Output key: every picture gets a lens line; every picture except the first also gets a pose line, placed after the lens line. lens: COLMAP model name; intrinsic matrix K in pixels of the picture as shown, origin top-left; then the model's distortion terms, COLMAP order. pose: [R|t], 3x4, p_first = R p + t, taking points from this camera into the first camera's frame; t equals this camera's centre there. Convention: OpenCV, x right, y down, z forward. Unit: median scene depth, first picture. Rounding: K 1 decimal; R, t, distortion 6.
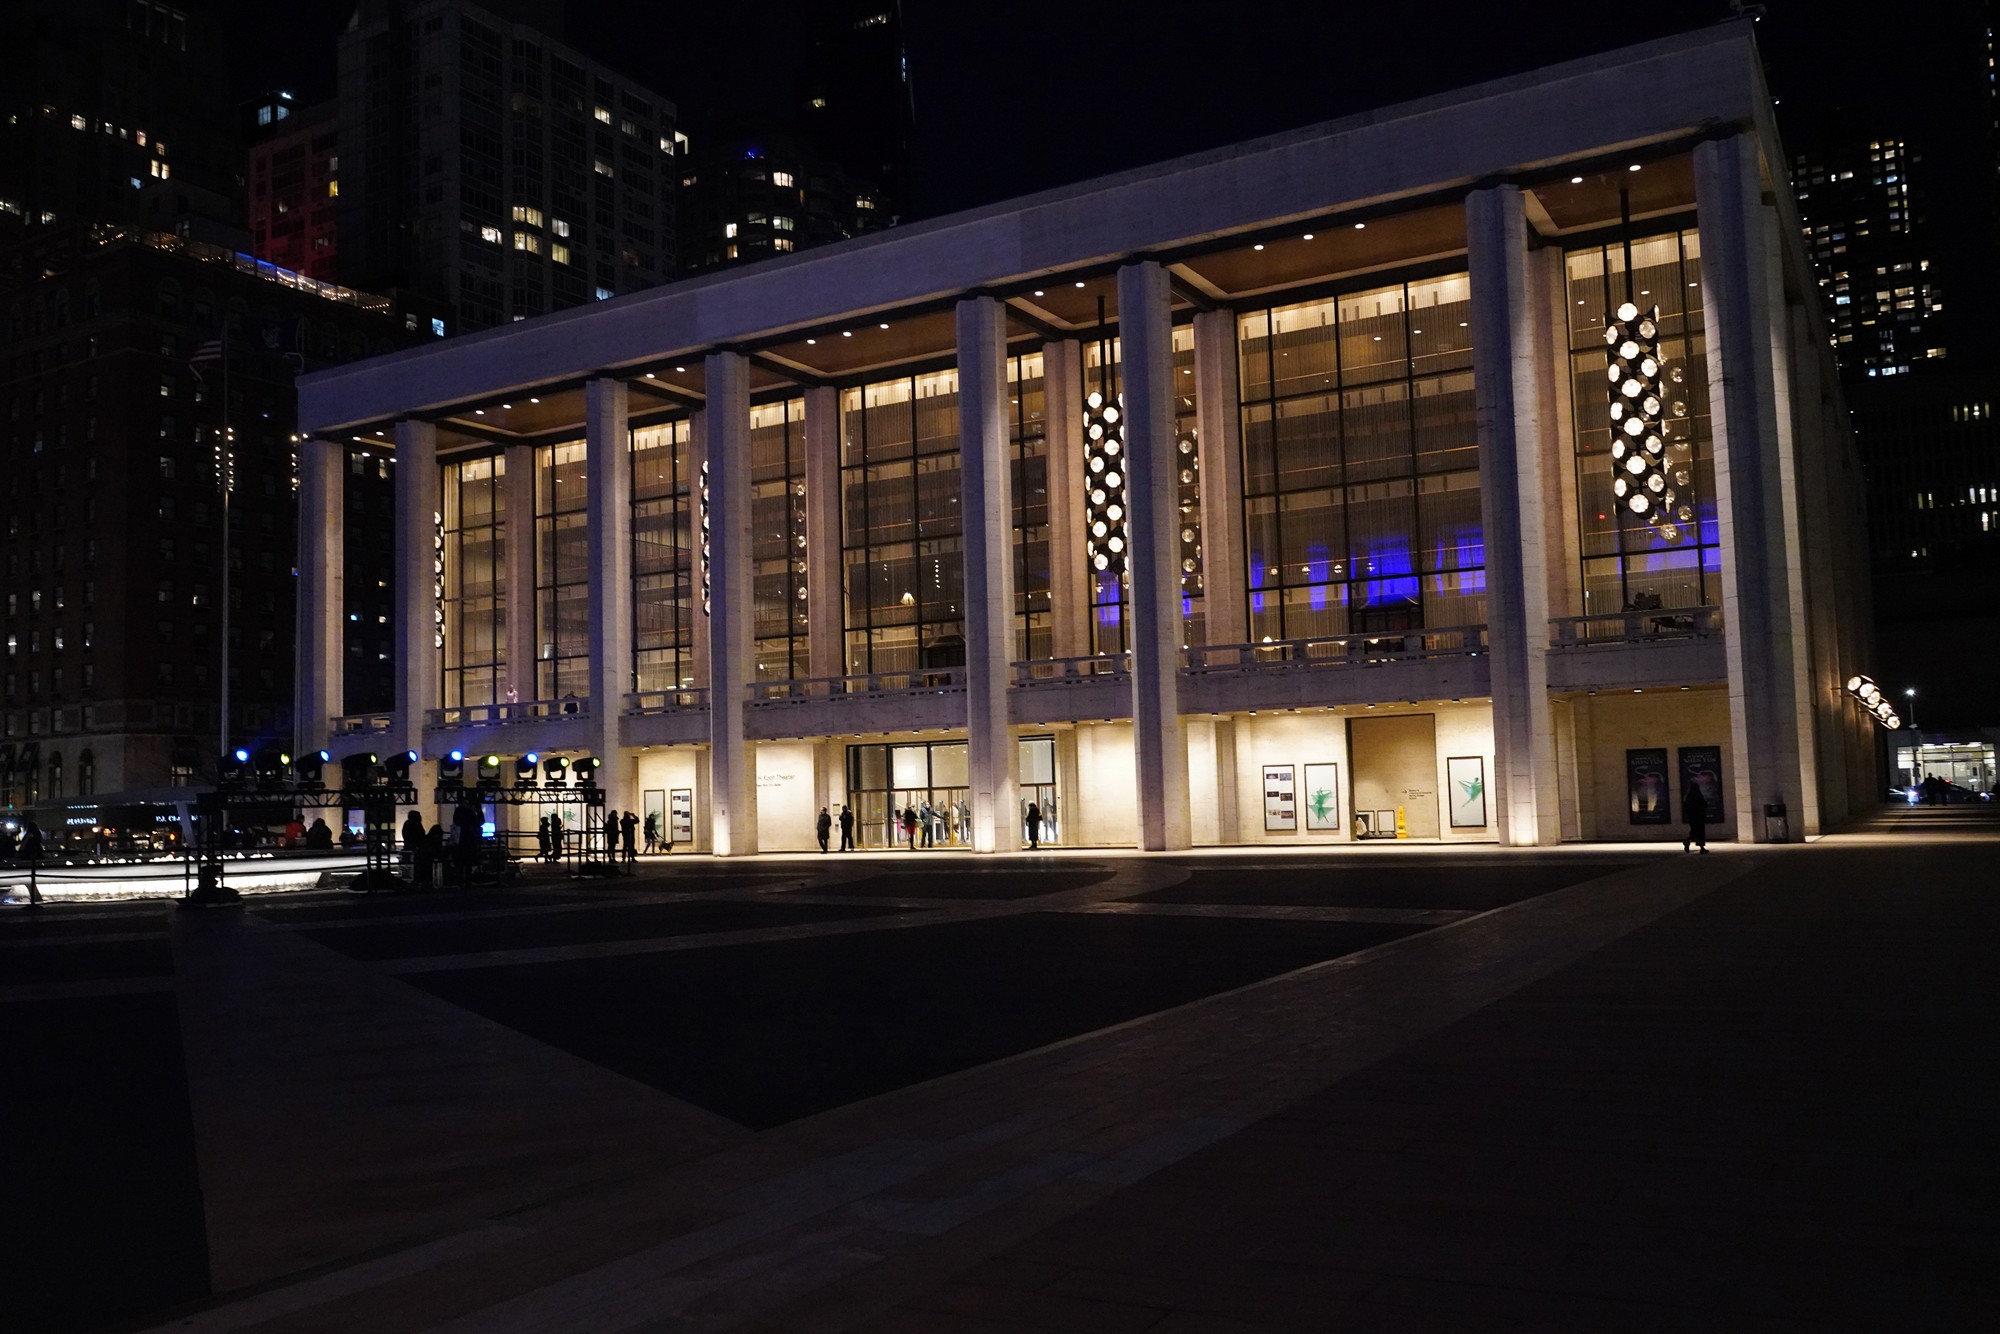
lens RADIAL K [[1648.6, 0, 1000.0], [0, 1648.6, 667.0], [0, 0, 1]] dist [0.003460, 0.006948]
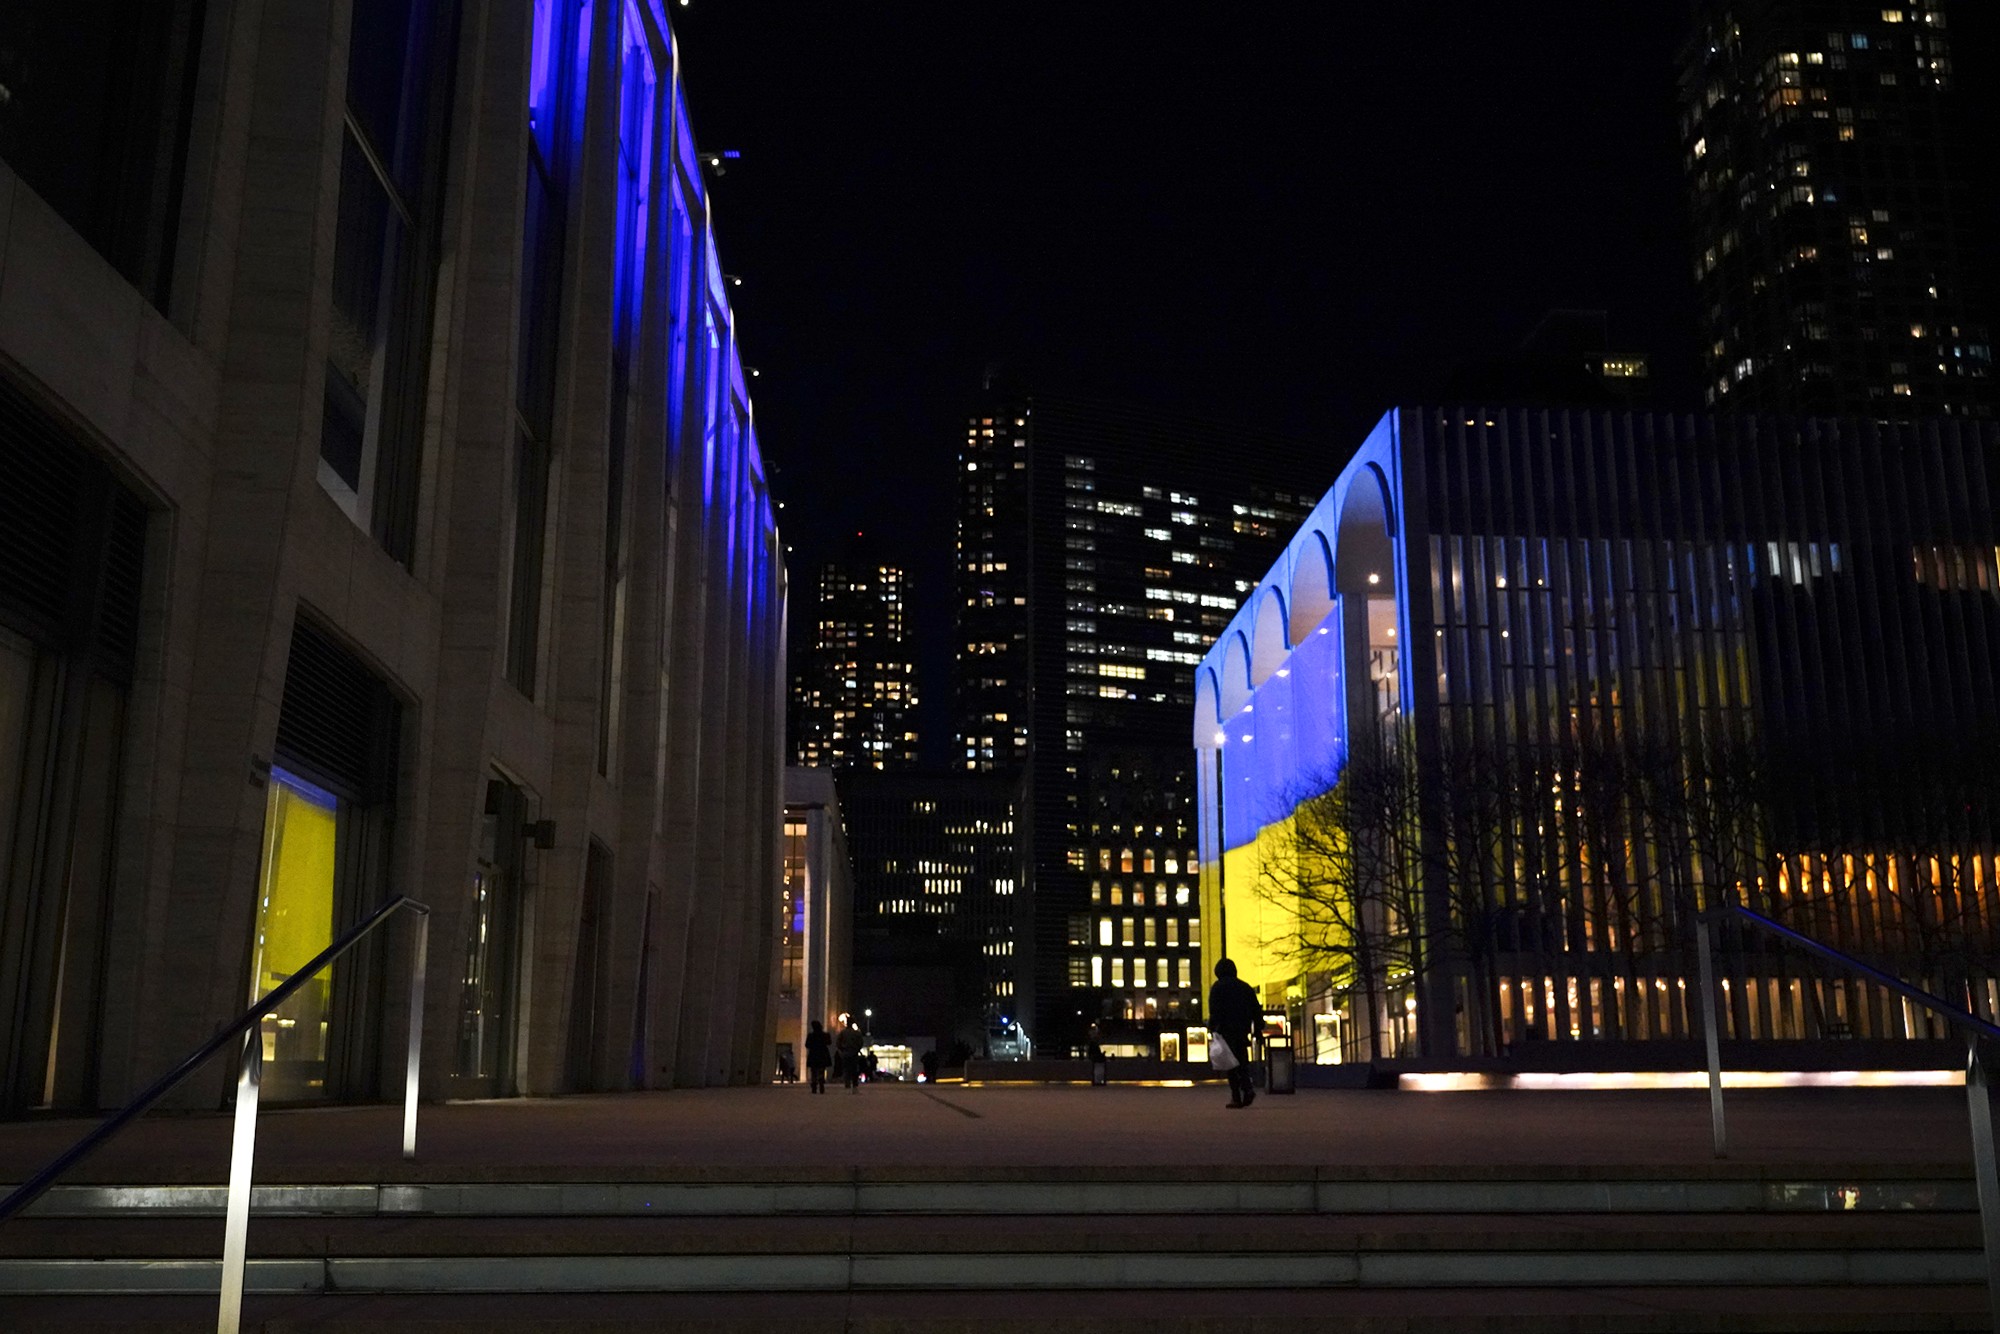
lens RADIAL K [[1766.1, 0, 1003.7], [0, 1766.1, 678.1], [0, 0, 1]] dist [-0.003650, 0.000412]
pose [[0.837191, 0.150465, 0.525806, -0.102208], [-0.071146, 0.983203, -0.168075, -0.008954], [-0.542263, 0.103302, 0.833834, -0.189108]]
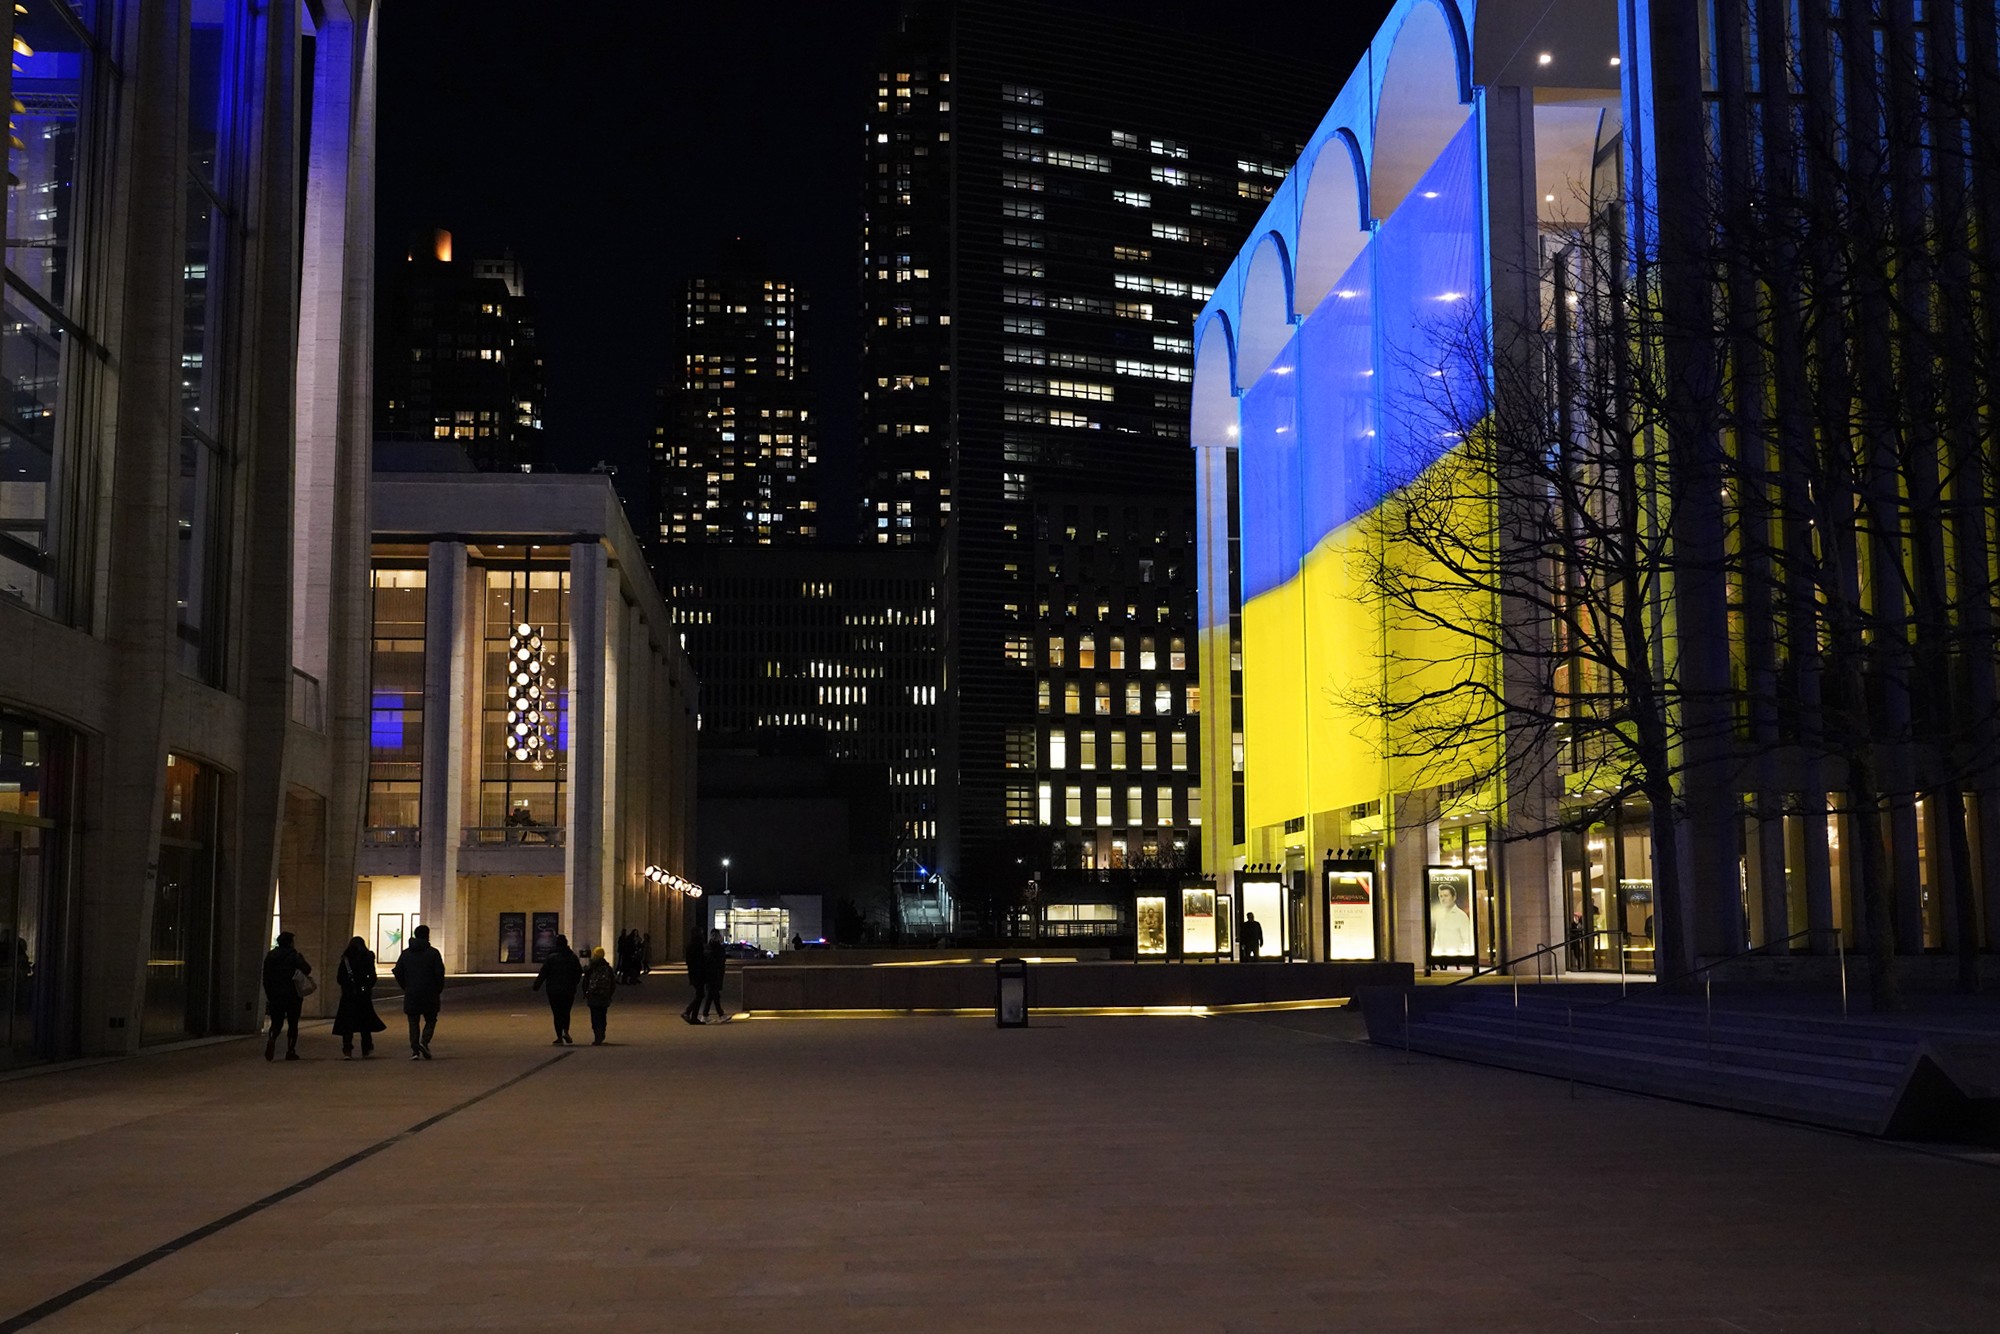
lens RADIAL K [[2155.1, 0, 997.6], [0, 2155.1, 678.9], [0, 0, 1]] dist [-0.013421, 0.023144]
pose [[0.822783, 0.092608, 0.560761, -0.051118], [-0.066266, 0.995538, -0.067181, -0.008359], [-0.564480, 0.018116, 0.825248, -0.122272]]
